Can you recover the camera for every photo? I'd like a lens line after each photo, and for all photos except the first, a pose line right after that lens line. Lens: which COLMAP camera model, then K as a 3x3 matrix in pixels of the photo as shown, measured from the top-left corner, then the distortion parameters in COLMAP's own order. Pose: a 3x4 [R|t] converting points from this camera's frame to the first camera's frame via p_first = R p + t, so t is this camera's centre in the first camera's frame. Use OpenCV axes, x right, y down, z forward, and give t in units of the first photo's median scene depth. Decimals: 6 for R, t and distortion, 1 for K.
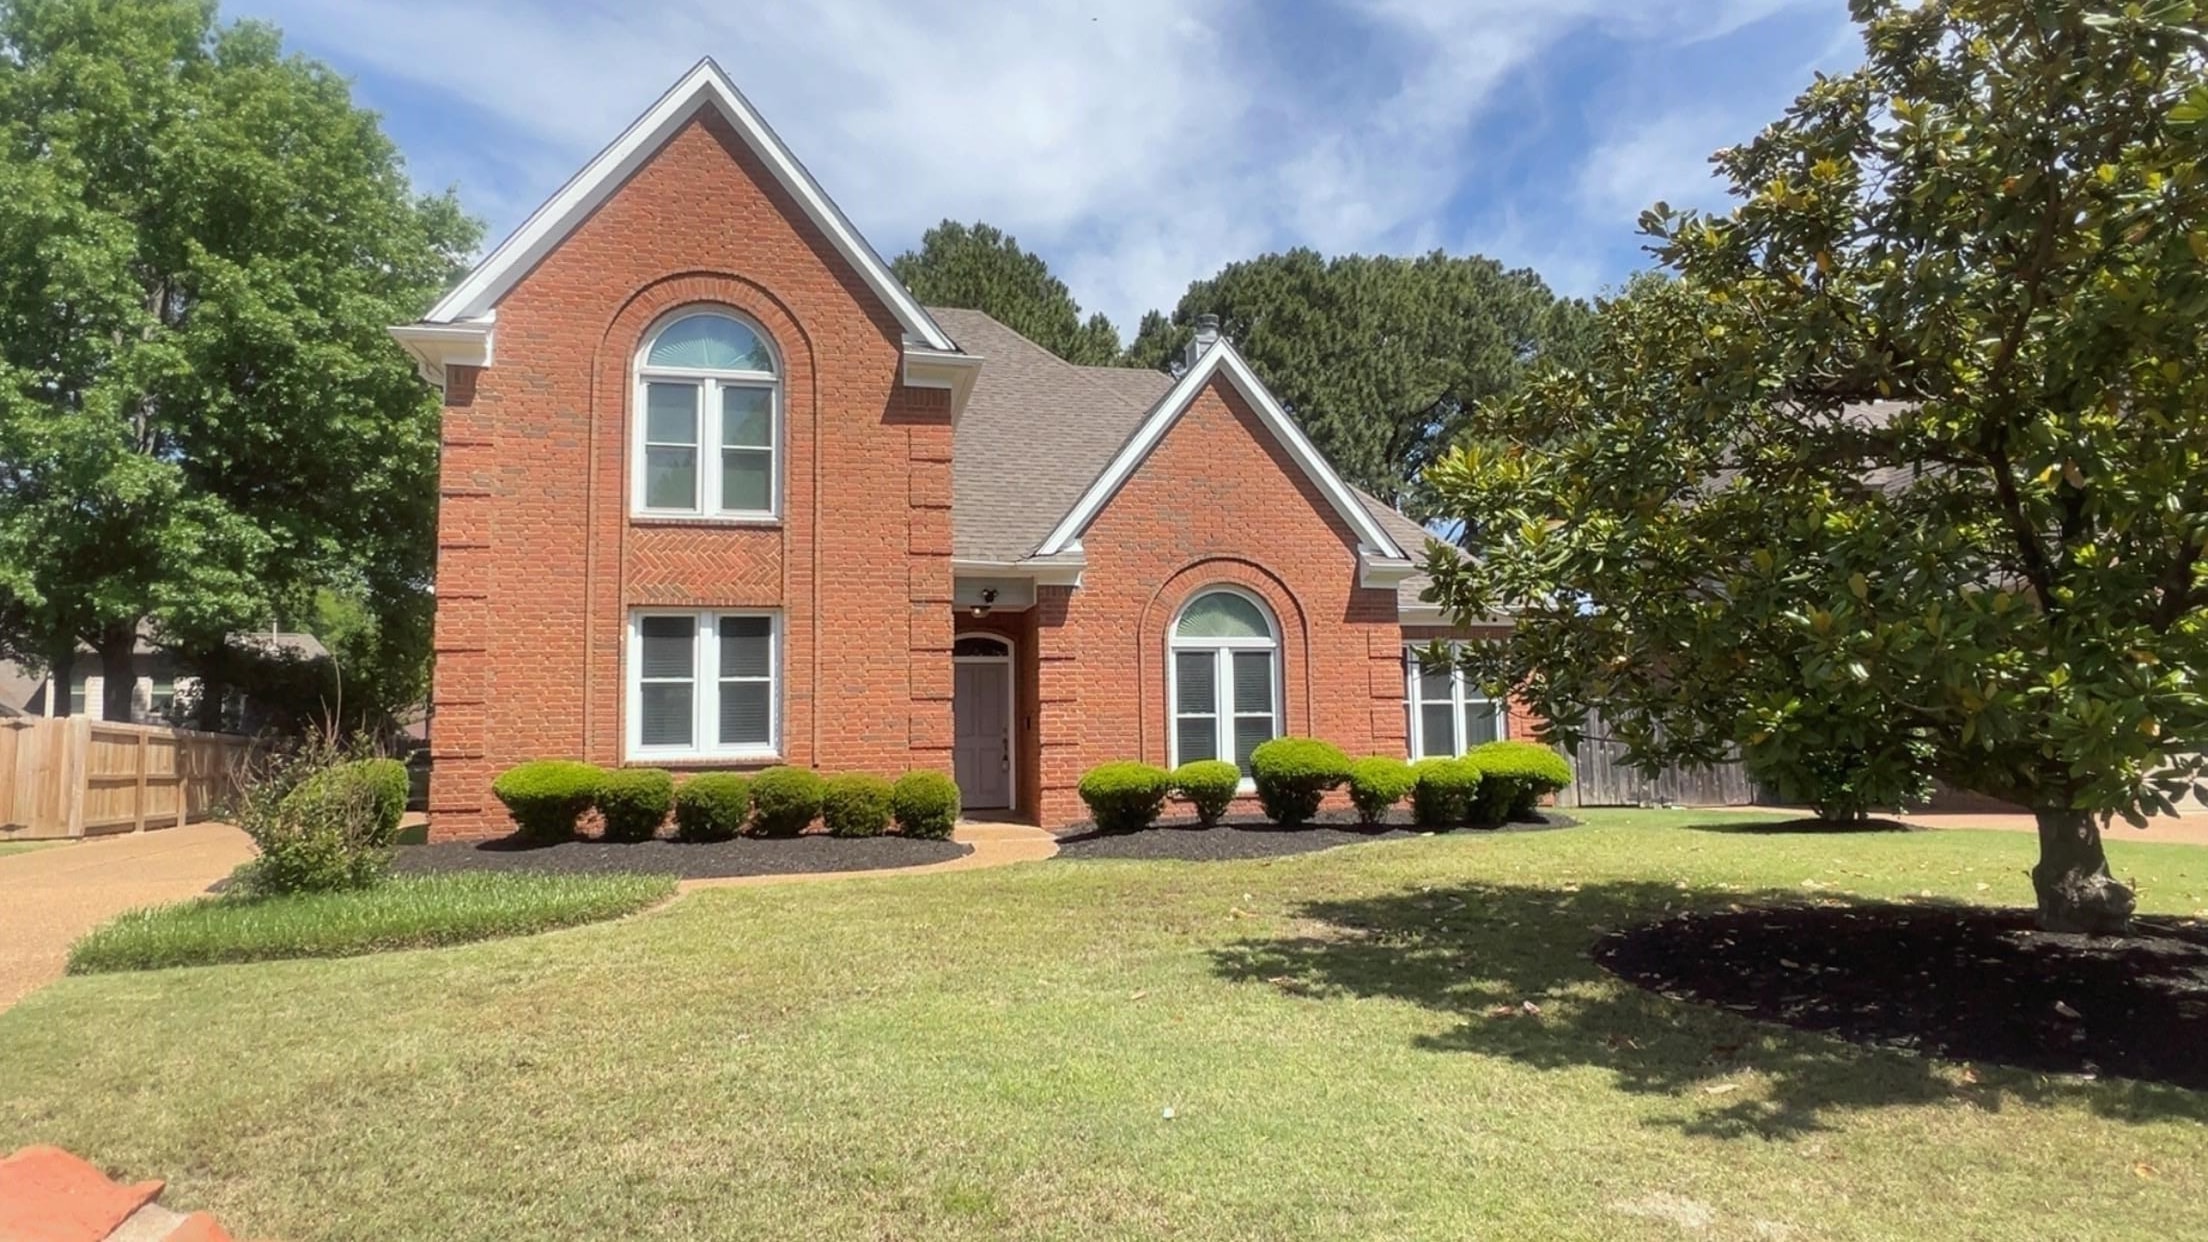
lens RADIAL K [[1158.5, 0, 1073.0], [0, 1158.5, 617.3], [0, 0, 1]] dist [-0.000433, 0.000062]
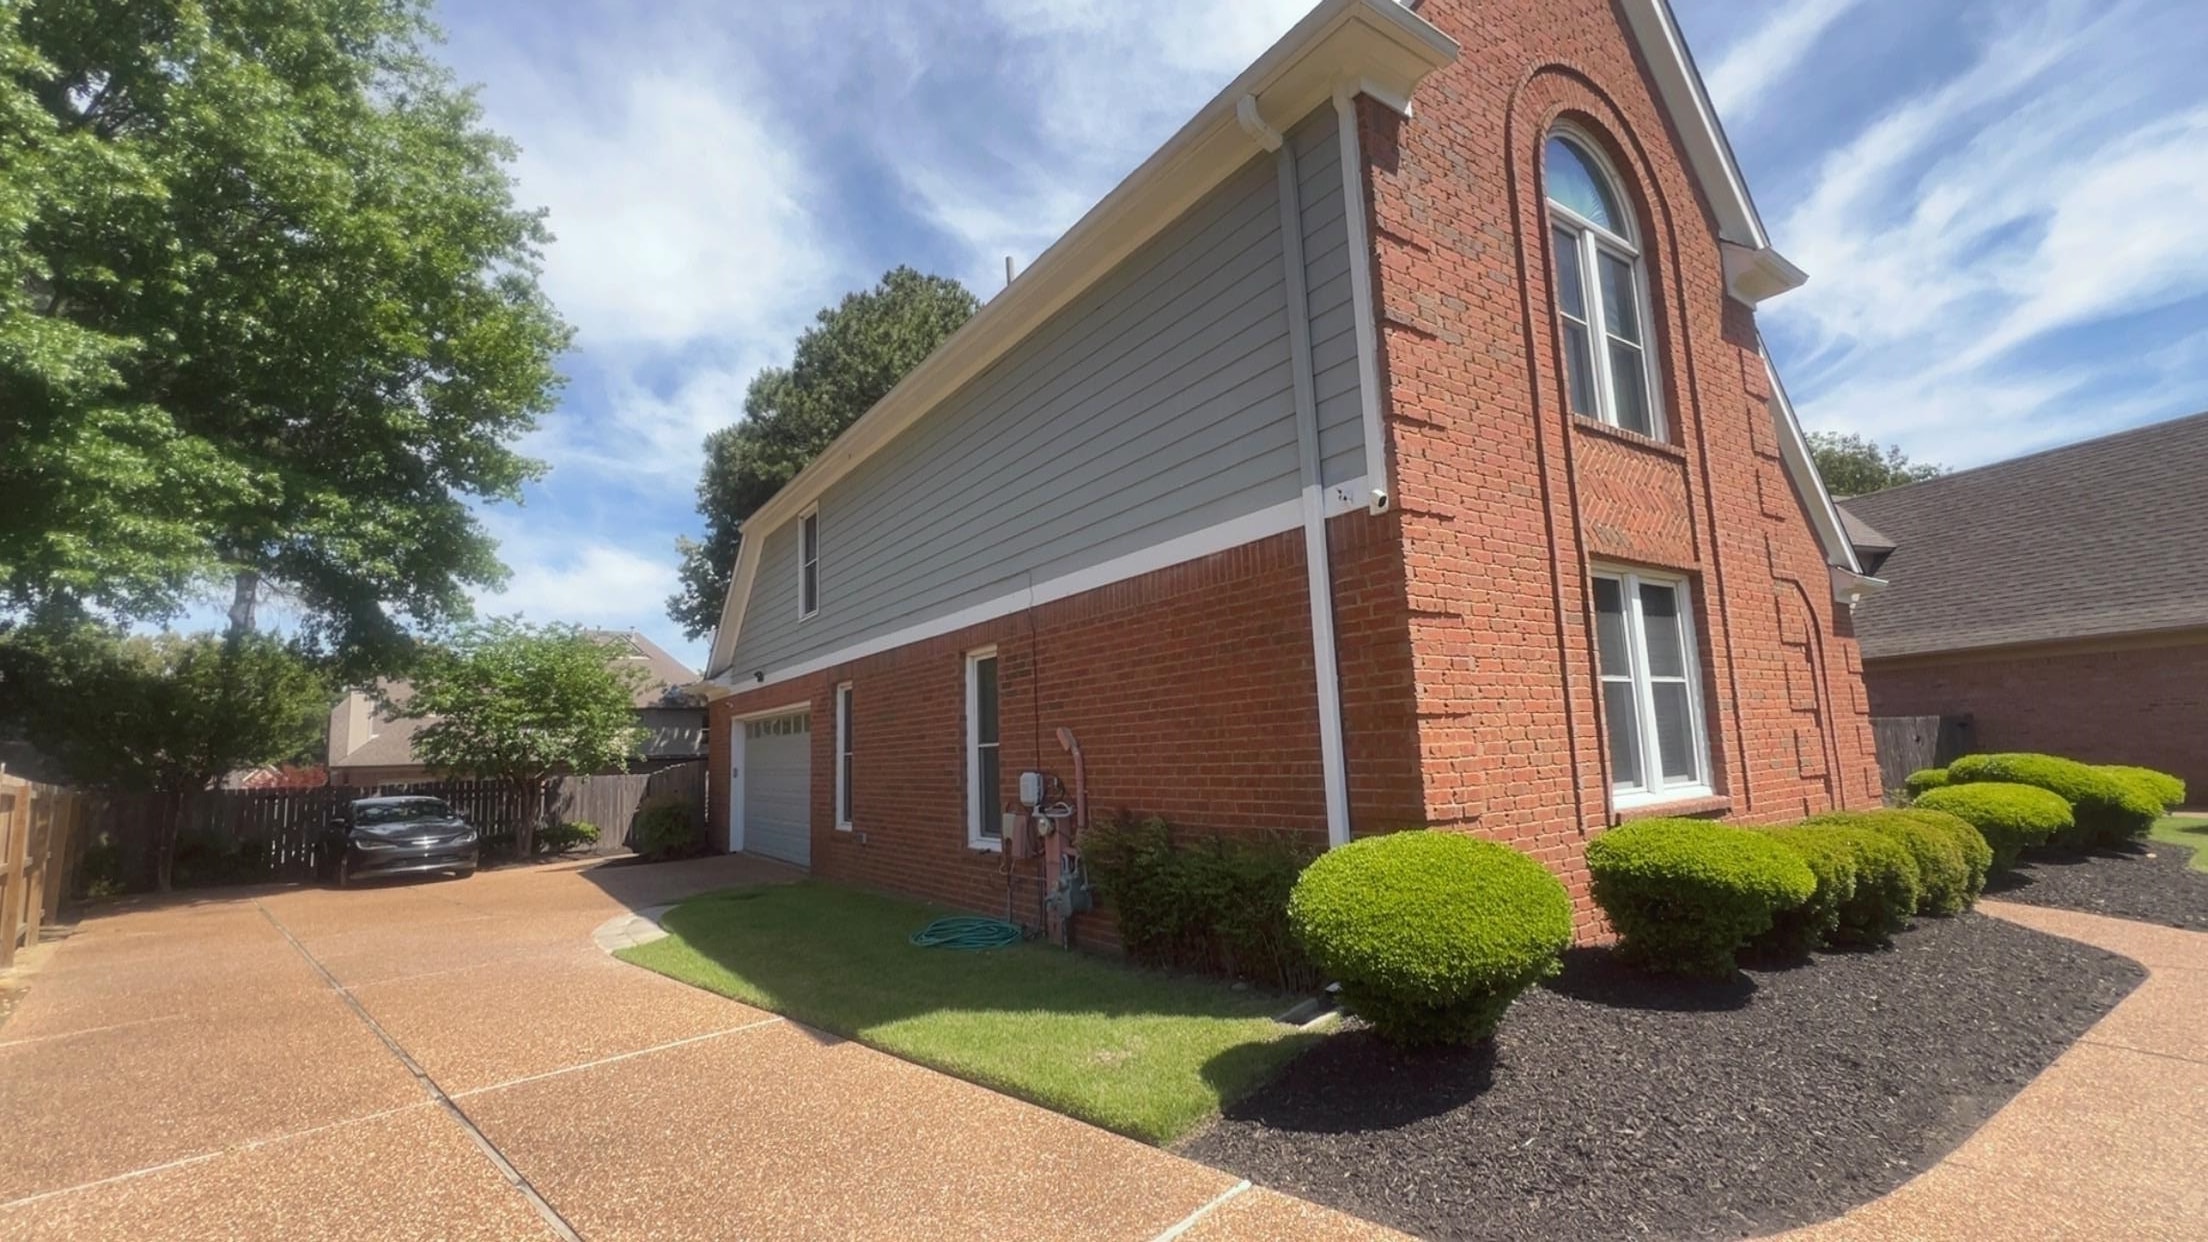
lens RADIAL K [[911.5, 0, 1091.4], [0, 911.5, 620.4], [0, 0, 1]] dist [0.000016, 0.000072]
pose [[0.936545, 0.036280, 0.348666, -0.756034], [-0.020229, 0.998566, -0.049568, 0.050600], [-0.349964, 0.039369, 0.935935, 0.614486]]
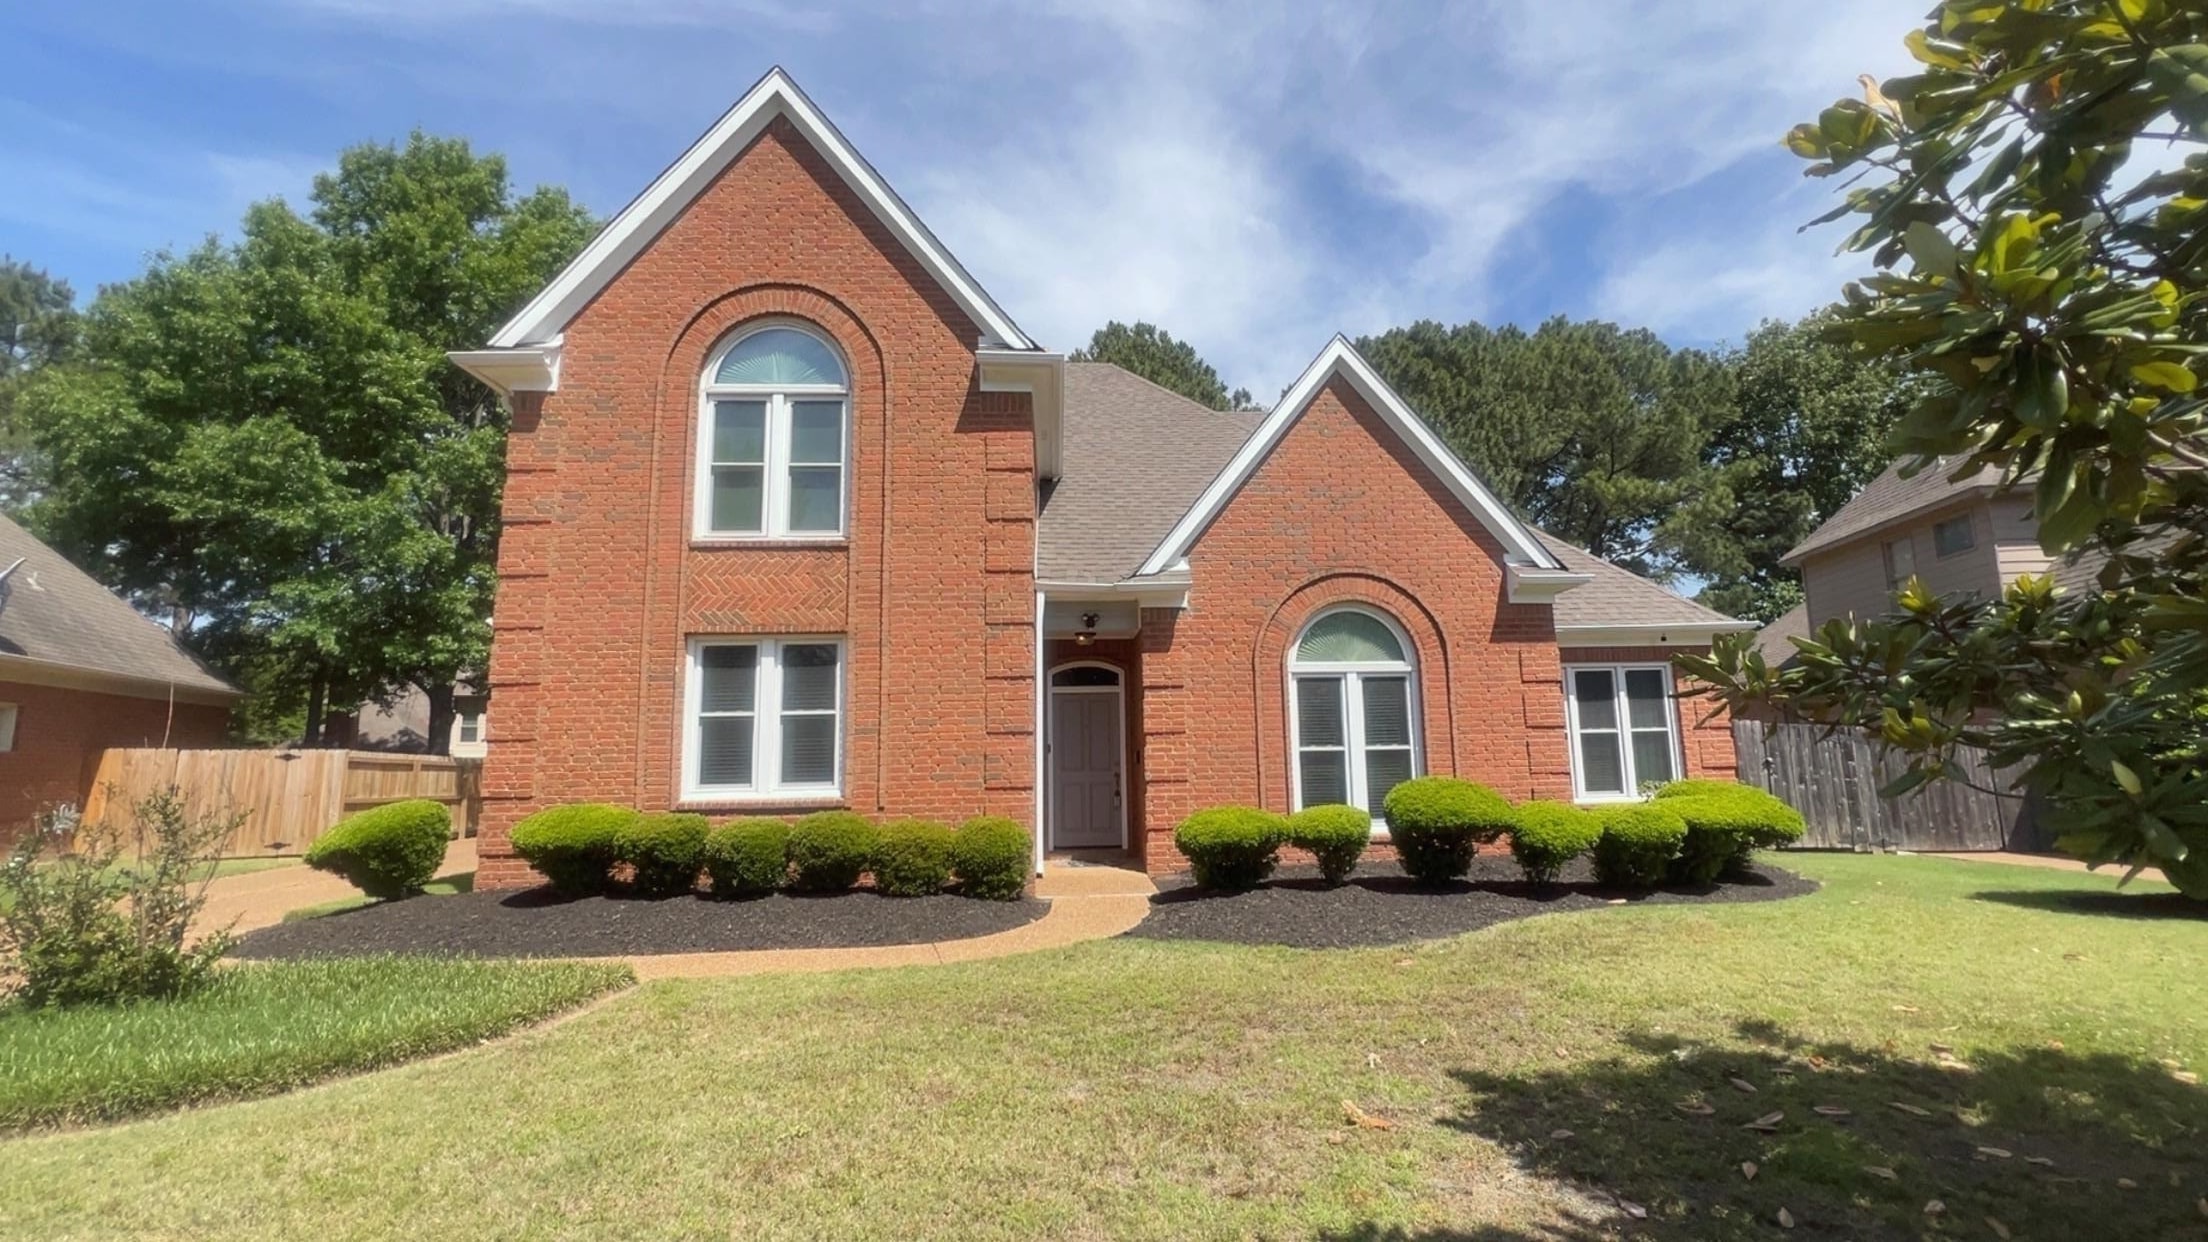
lens RADIAL K [[911.5, 0, 1091.4], [0, 911.5, 620.4], [0, 0, 1]] dist [0.000016, 0.000072]
pose [[0.986184, -0.024466, -0.163837, 0.056501], [0.017129, 0.998792, -0.046052, 0.017342], [0.164766, 0.042609, 0.985412, 0.313301]]
